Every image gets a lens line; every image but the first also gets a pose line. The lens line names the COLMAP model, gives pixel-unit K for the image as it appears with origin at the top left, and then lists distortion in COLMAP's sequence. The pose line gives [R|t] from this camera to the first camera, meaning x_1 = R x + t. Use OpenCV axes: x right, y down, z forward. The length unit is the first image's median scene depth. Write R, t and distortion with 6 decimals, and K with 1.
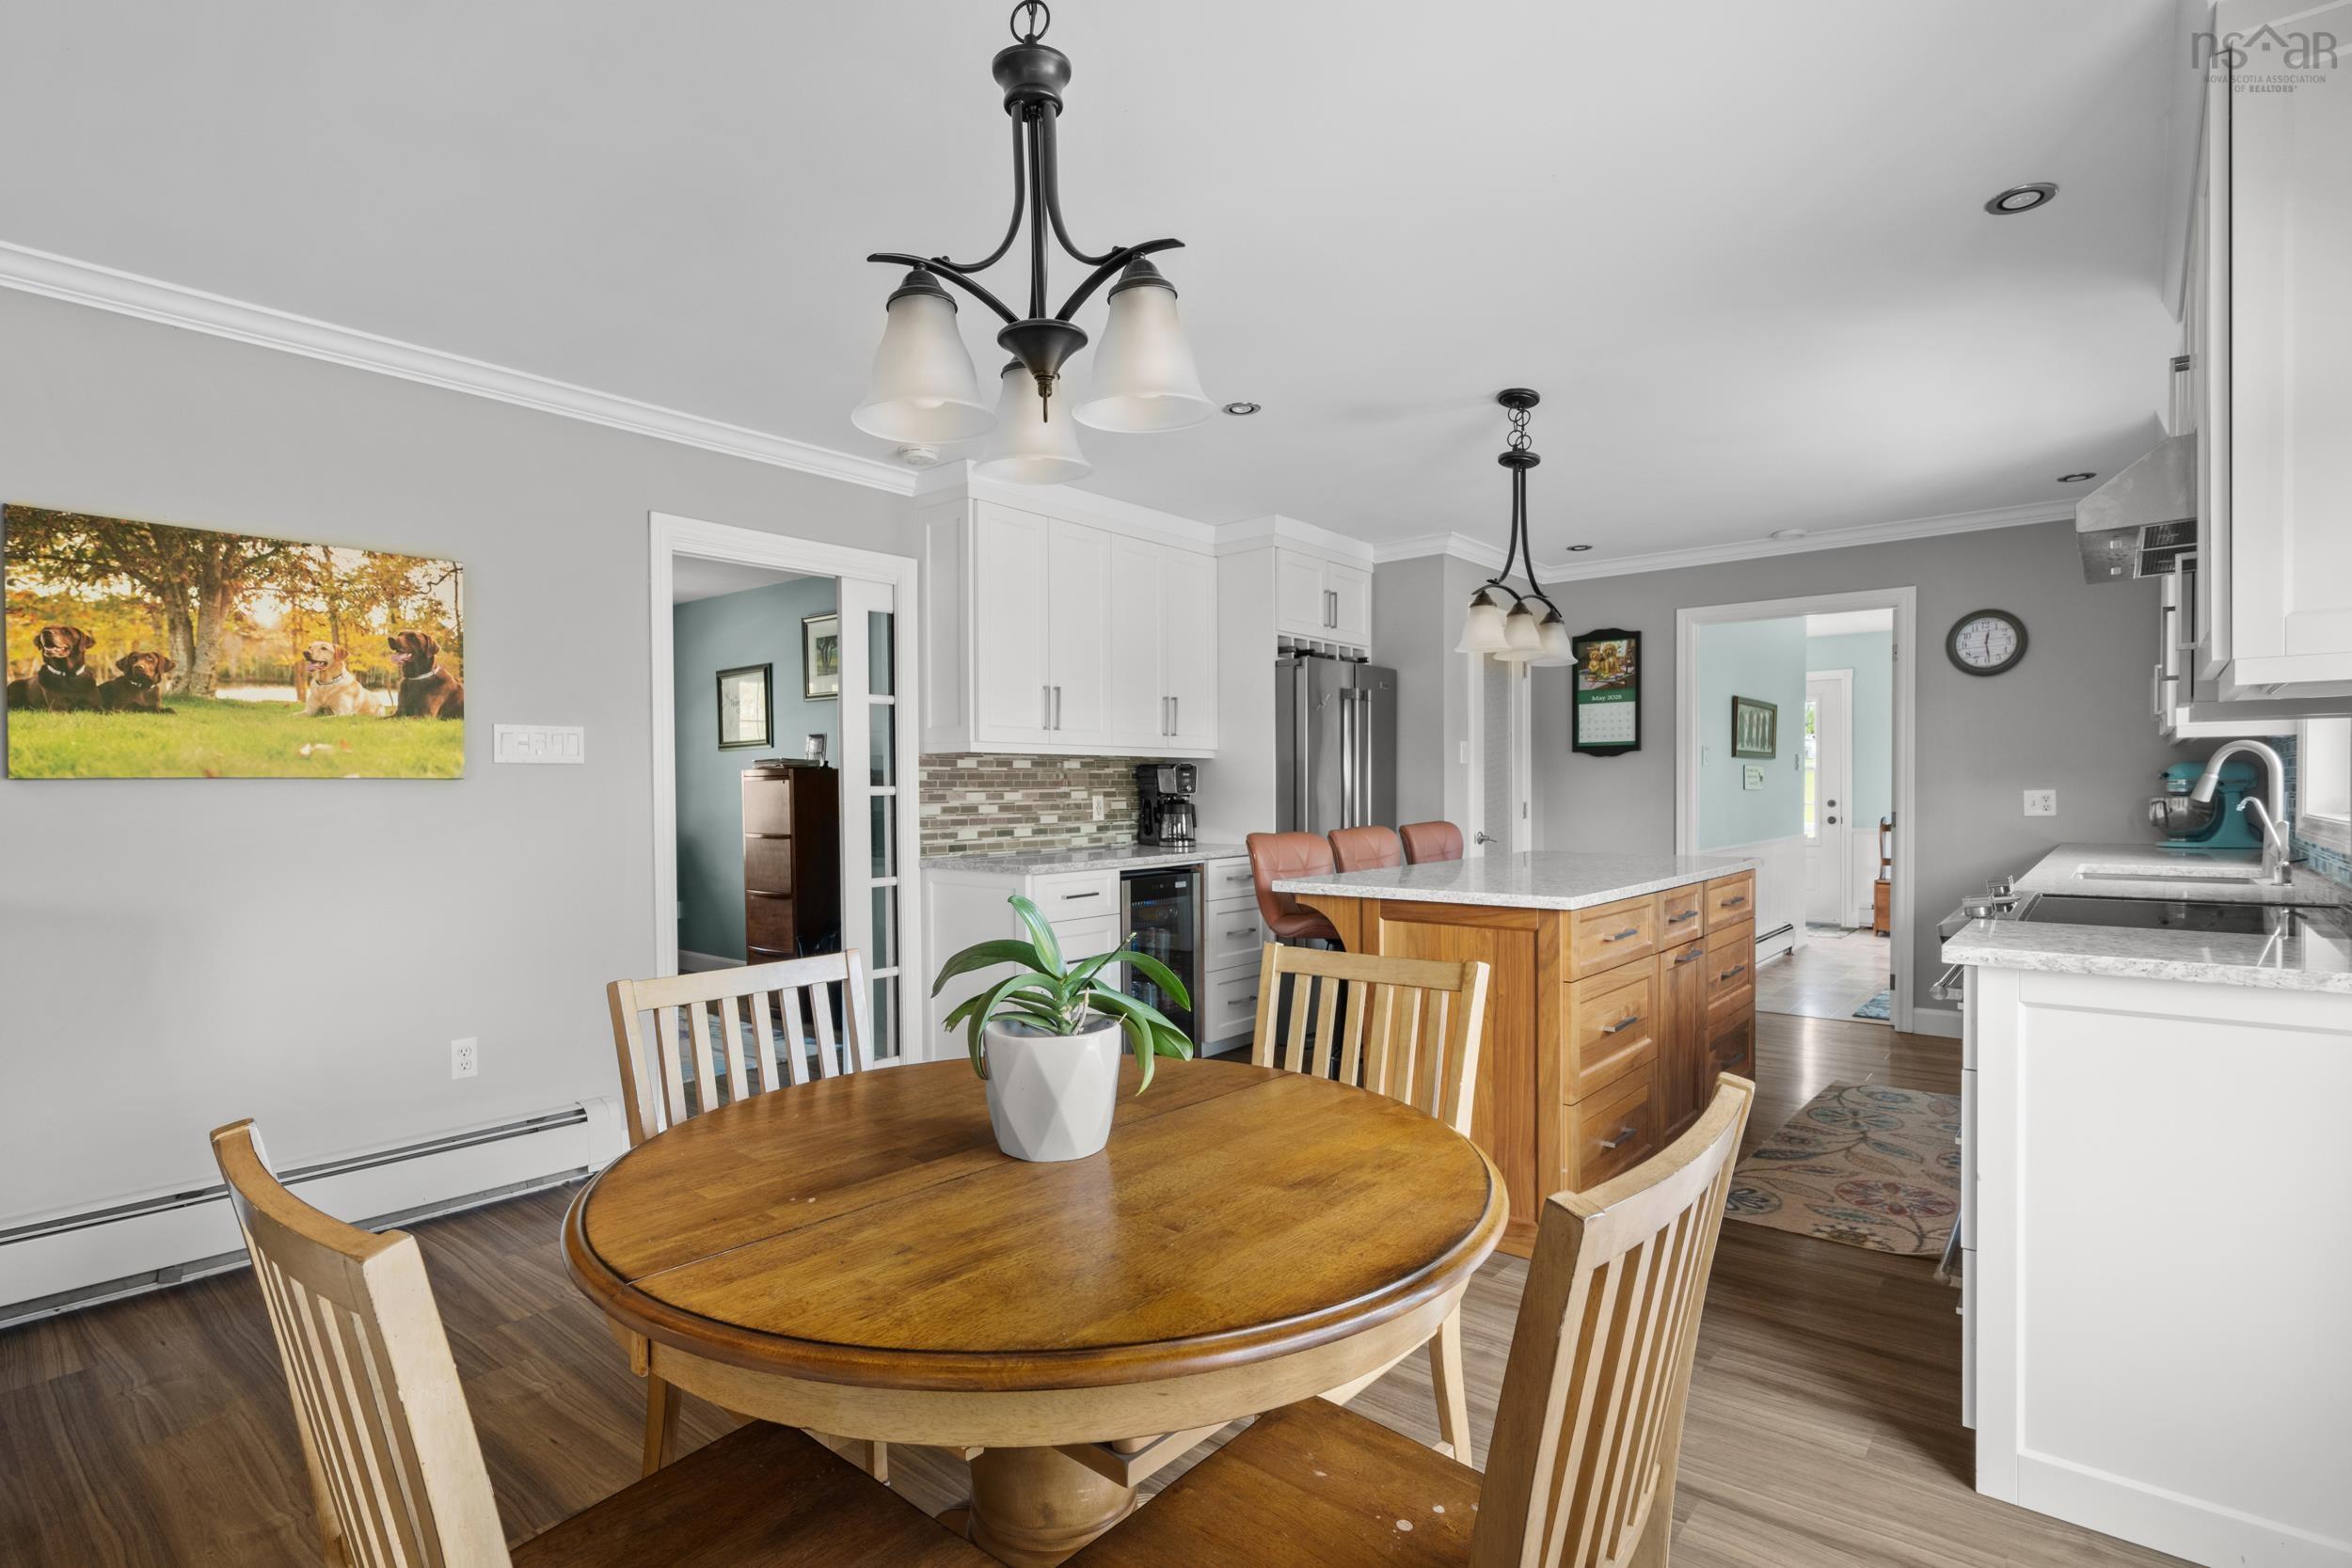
lens RADIAL K [[1145.0, 0, 1177.4], [0, 1145.0, 802.2], [0, 0, 1]] dist [-0.001779, -0.000029]
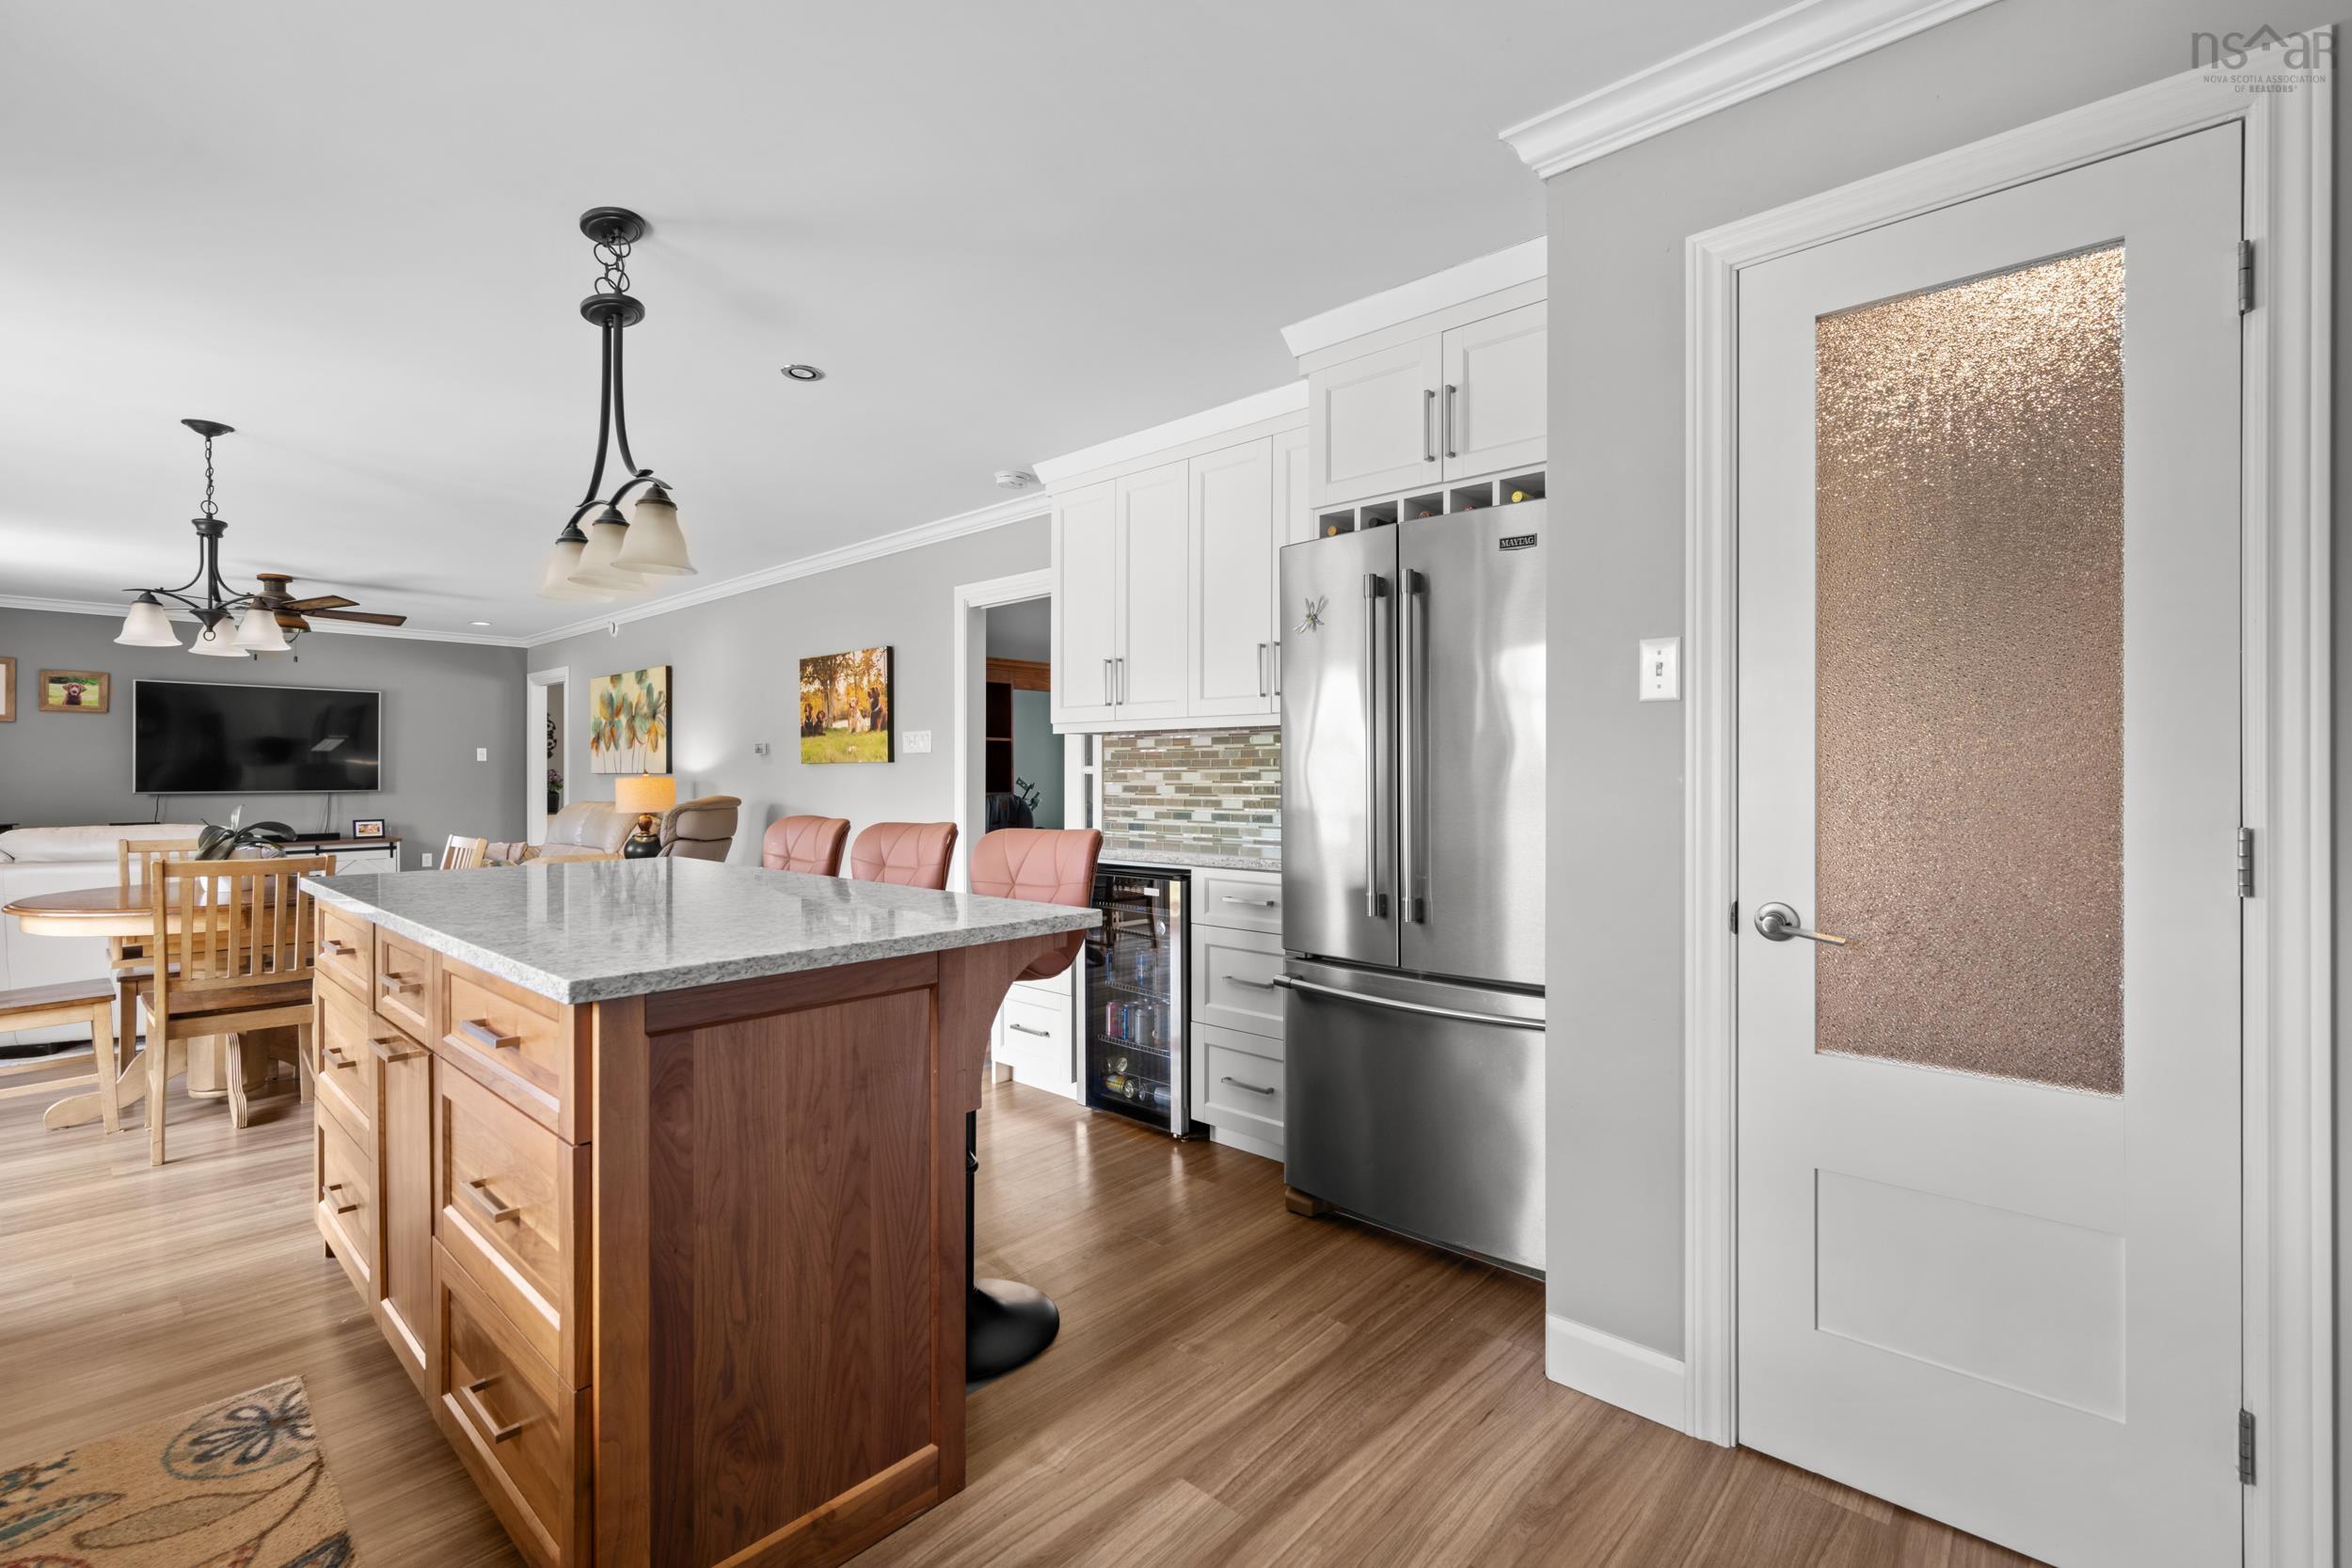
lens RADIAL K [[1046.6, 0, 1190.8], [0, 1046.6, 773.7], [0, 0, 1]] dist [-0.001549, 0.000126]
pose [[-0.042496, 0.006392, -0.999076, 0.707964], [-0.013788, 0.999881, 0.006983, -0.013665], [0.999001, 0.014072, -0.042403, 1.049546]]
